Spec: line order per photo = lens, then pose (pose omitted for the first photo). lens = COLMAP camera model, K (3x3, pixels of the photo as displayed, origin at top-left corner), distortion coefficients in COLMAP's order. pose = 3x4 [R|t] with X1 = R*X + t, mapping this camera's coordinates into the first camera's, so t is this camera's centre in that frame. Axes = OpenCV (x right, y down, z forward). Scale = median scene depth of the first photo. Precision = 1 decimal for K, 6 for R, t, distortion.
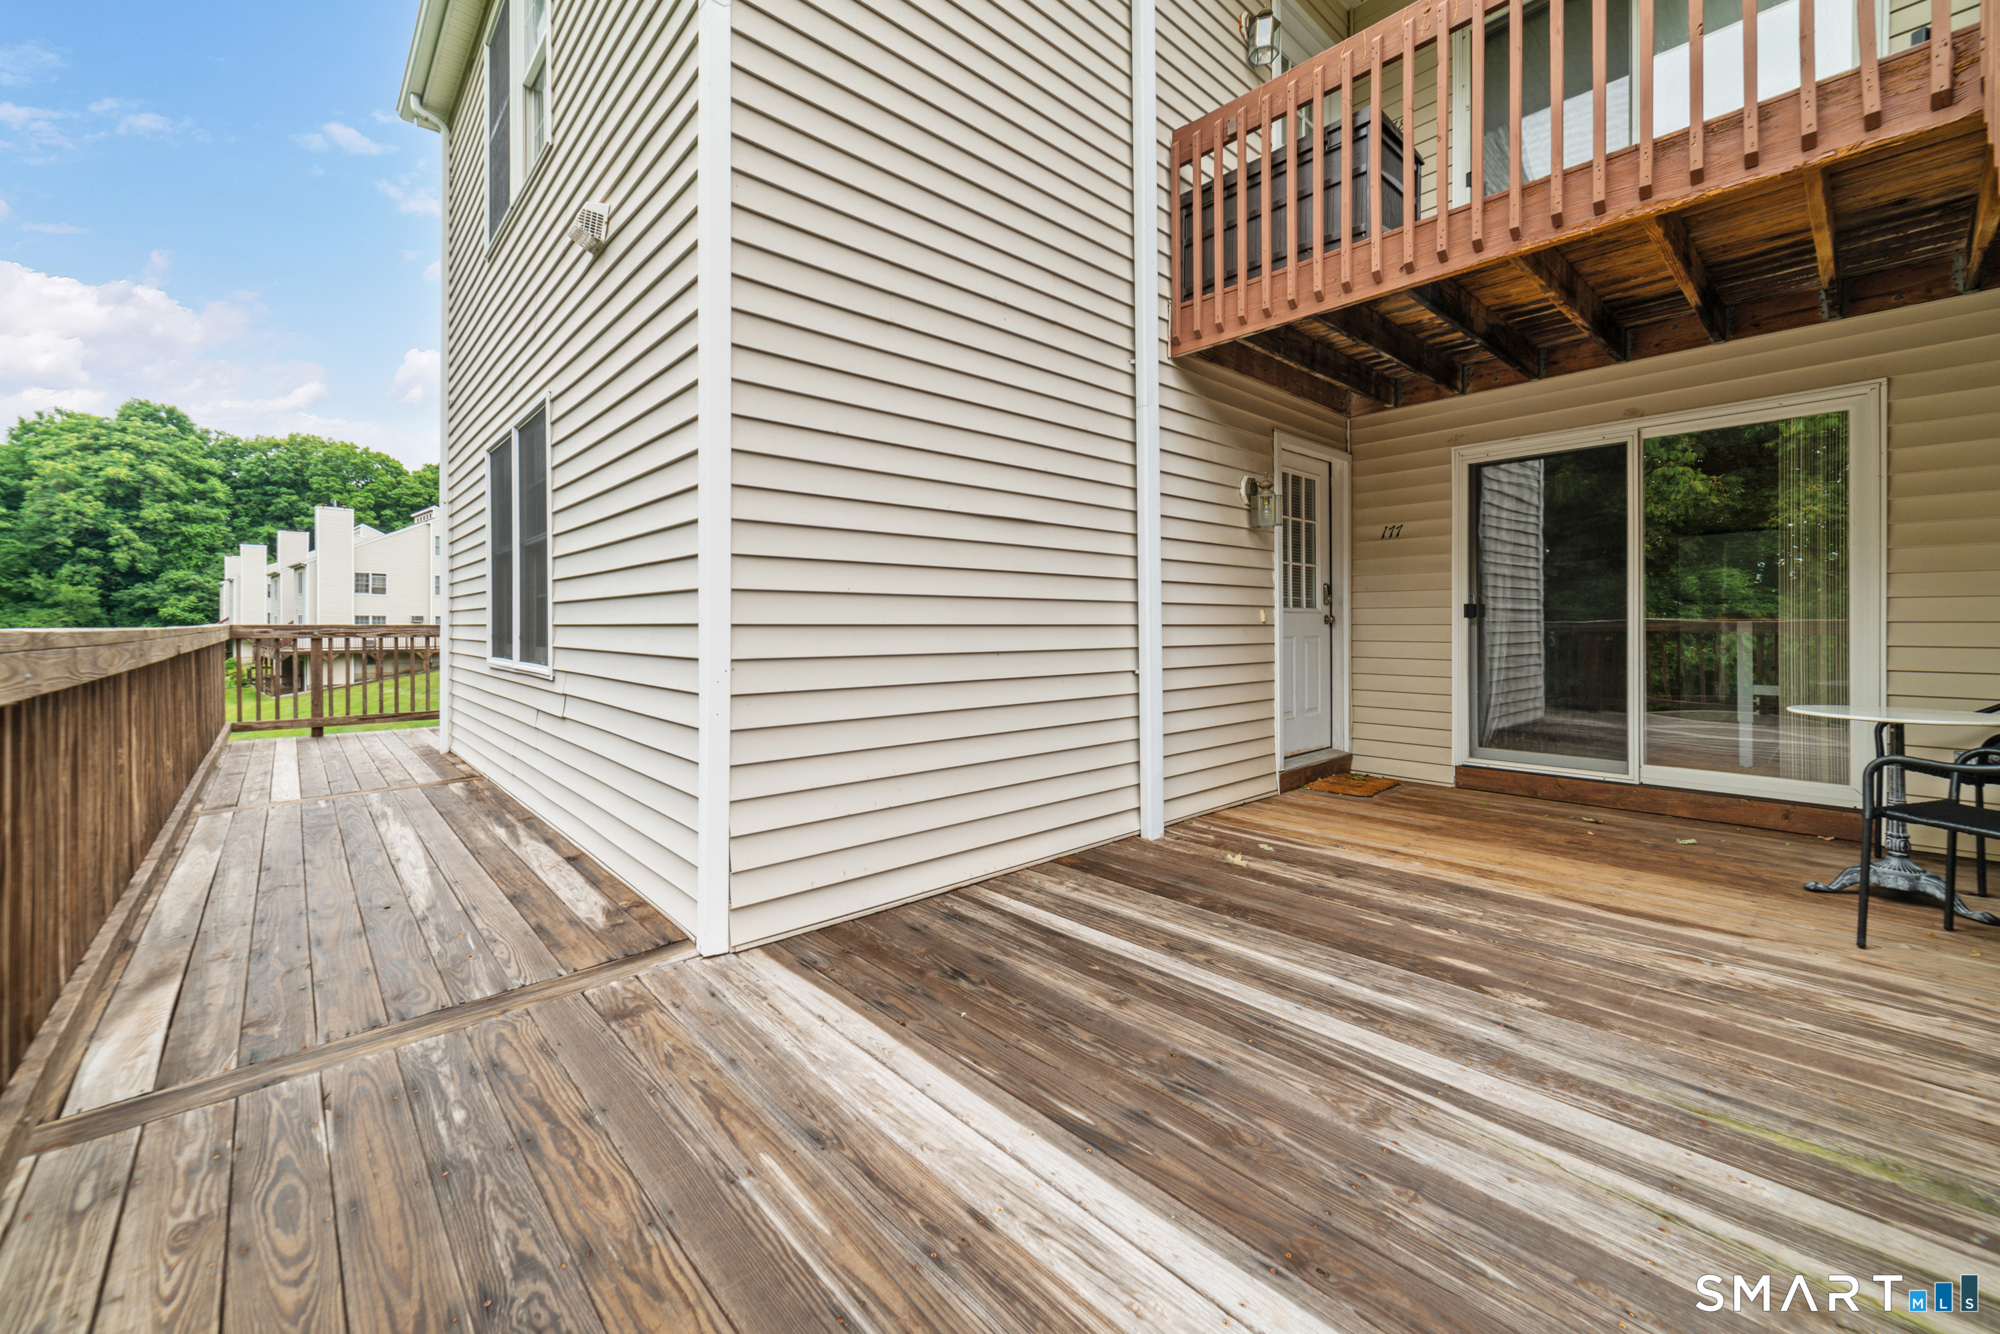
lens RADIAL K [[788.8, 0, 991.4], [0, 788.8, 624.1], [0, 0, 1]] dist [-0.001219, 0.003205]
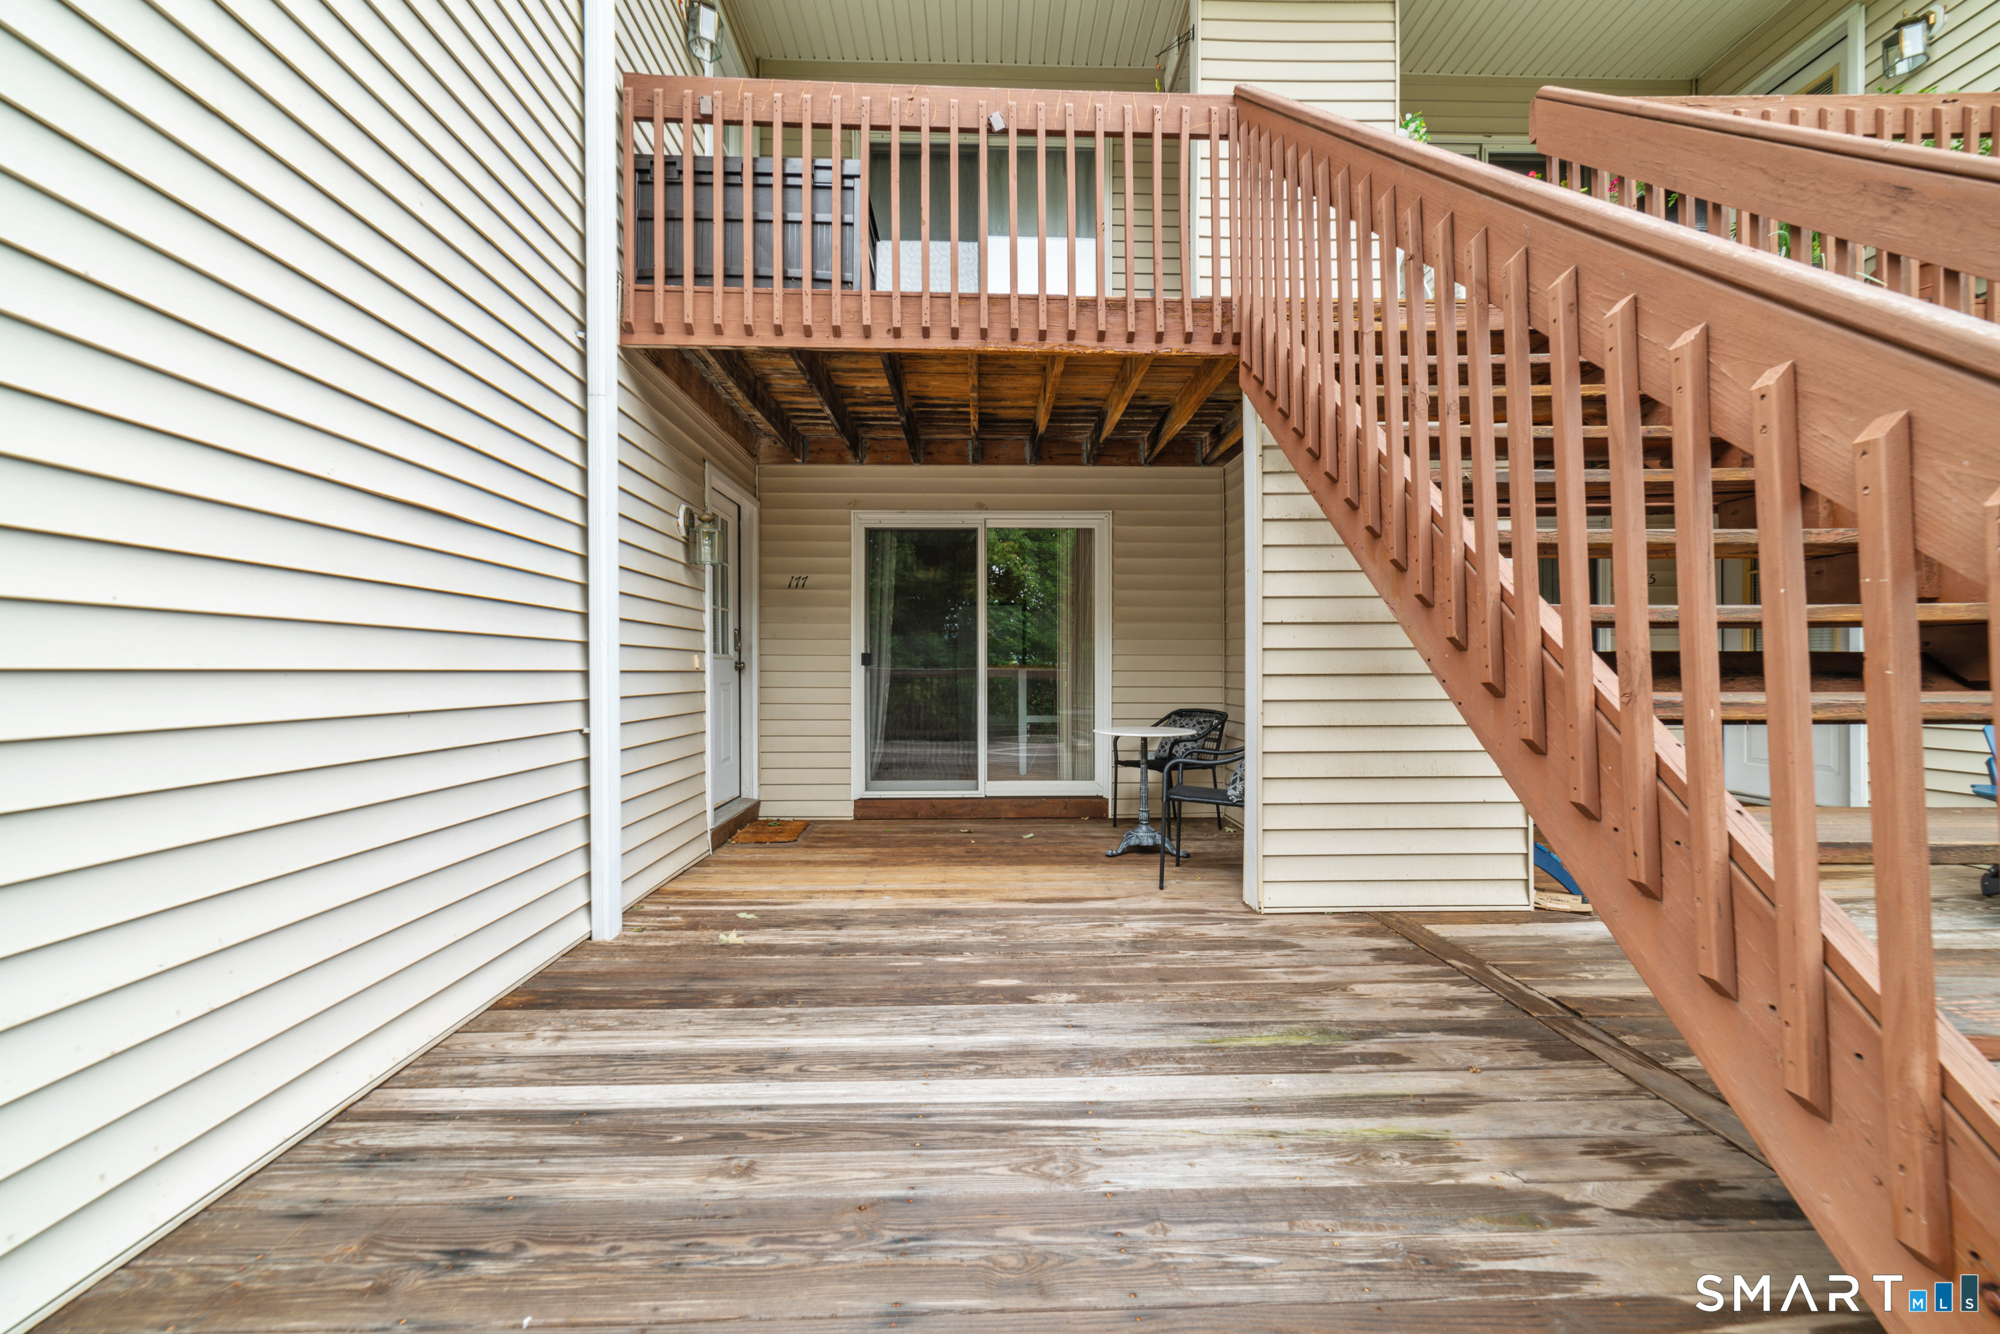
lens RADIAL K [[776.5, 0, 1000.0], [0, 776.5, 667.0], [0, 0, 1]] dist [-0.002342, 0.002834]
pose [[0.645547, 0.007360, 0.763685, -0.179924], [-0.003731, 0.999972, -0.006484, 0.001255], [-0.763712, 0.001336, 0.645556, 0.241536]]
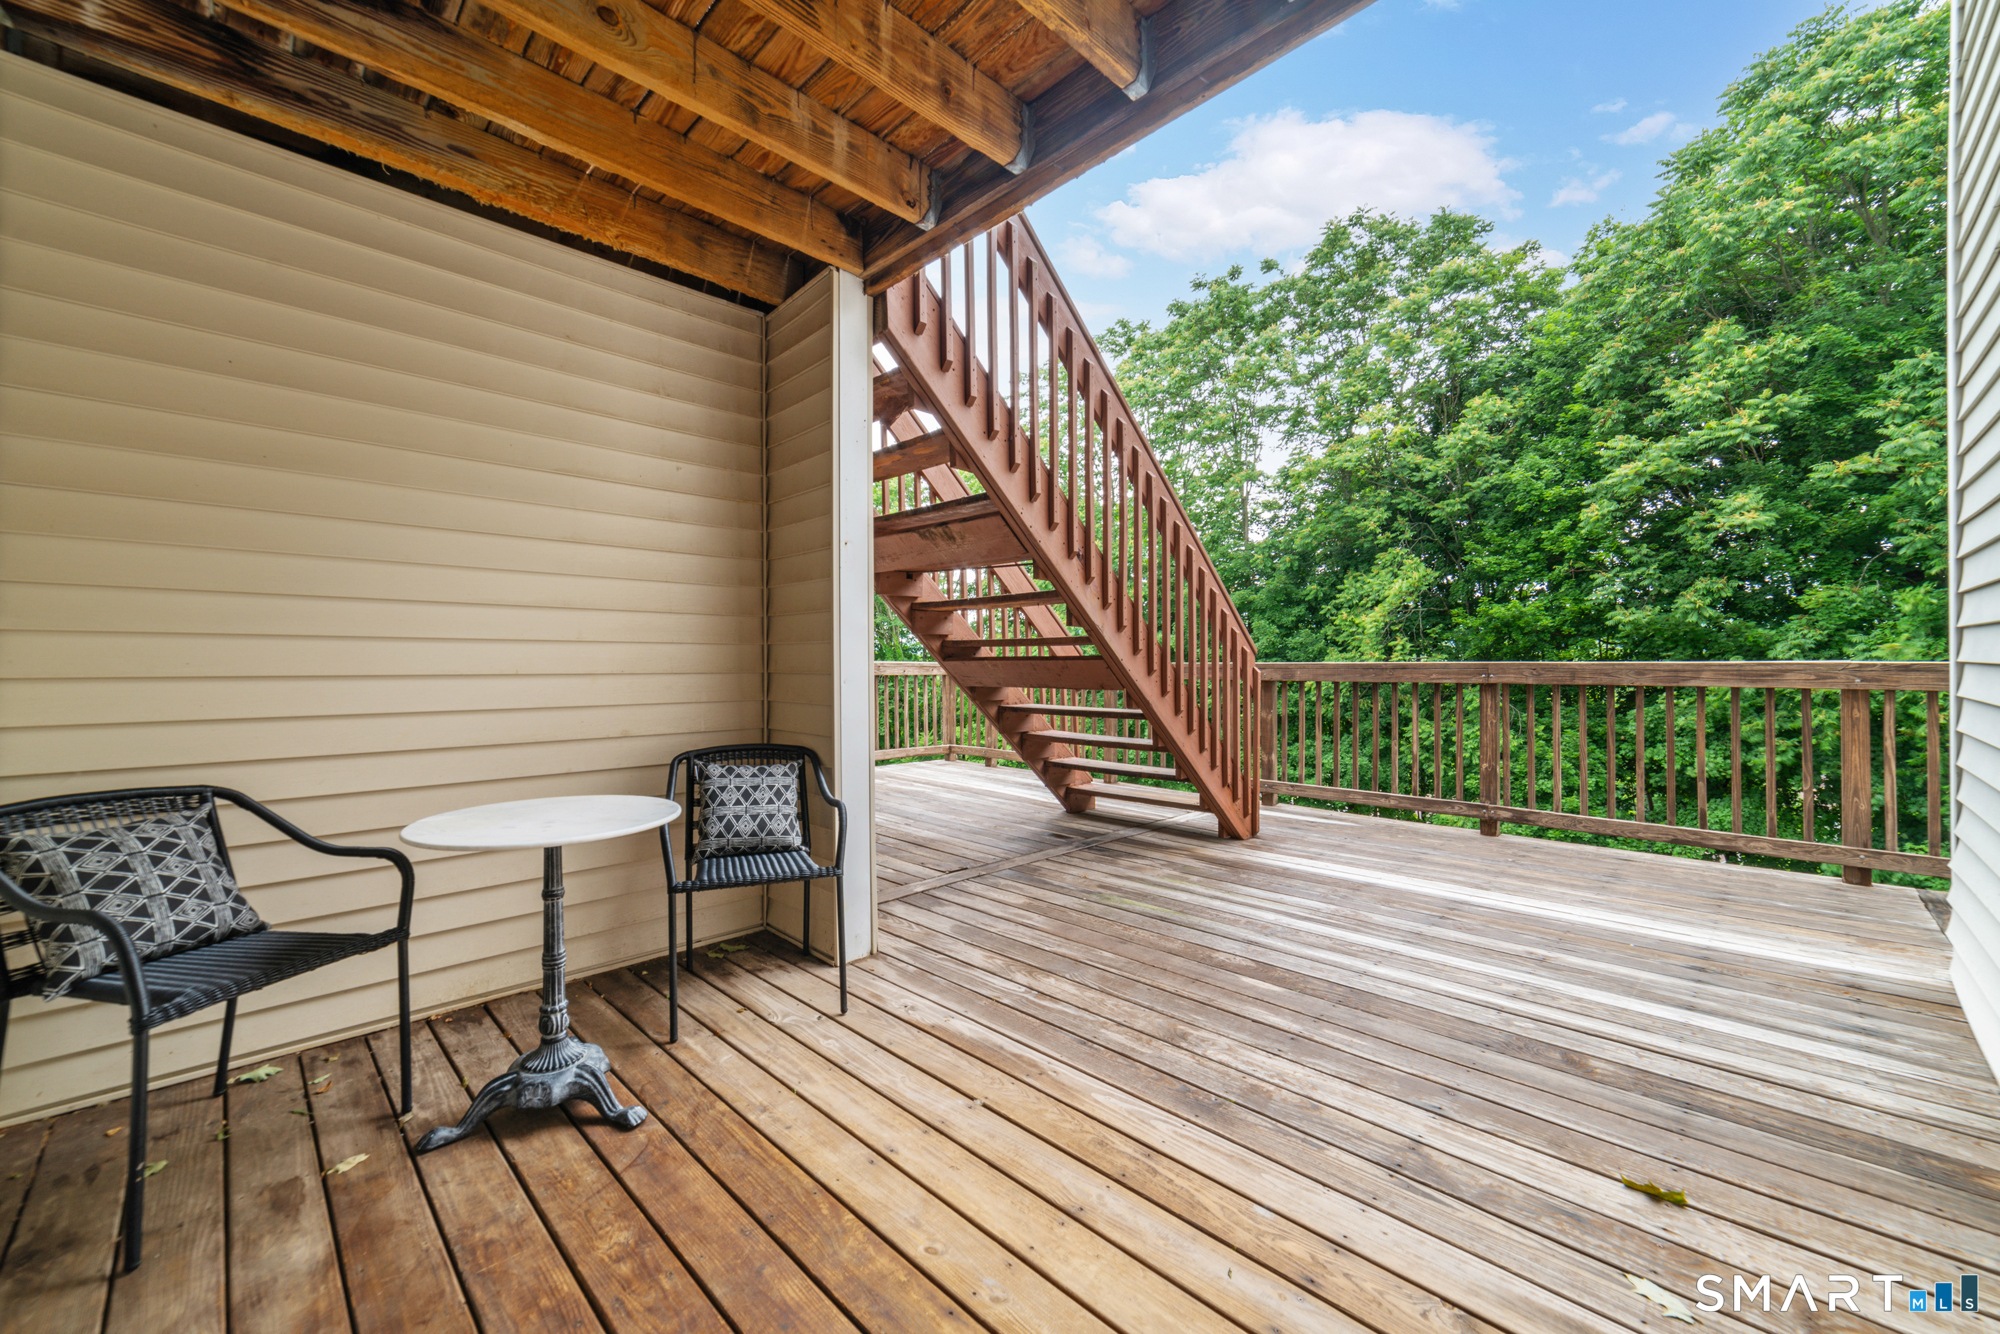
lens RADIAL K [[776.5, 0, 1000.0], [0, 776.5, 667.0], [0, 0, 1]] dist [-0.002342, 0.002834]
pose [[-0.998566, 0.006921, -0.053091, 0.793466], [0.006873, 0.999976, 0.001081, -0.000071], [0.053098, 0.000714, -0.998589, 1.605840]]
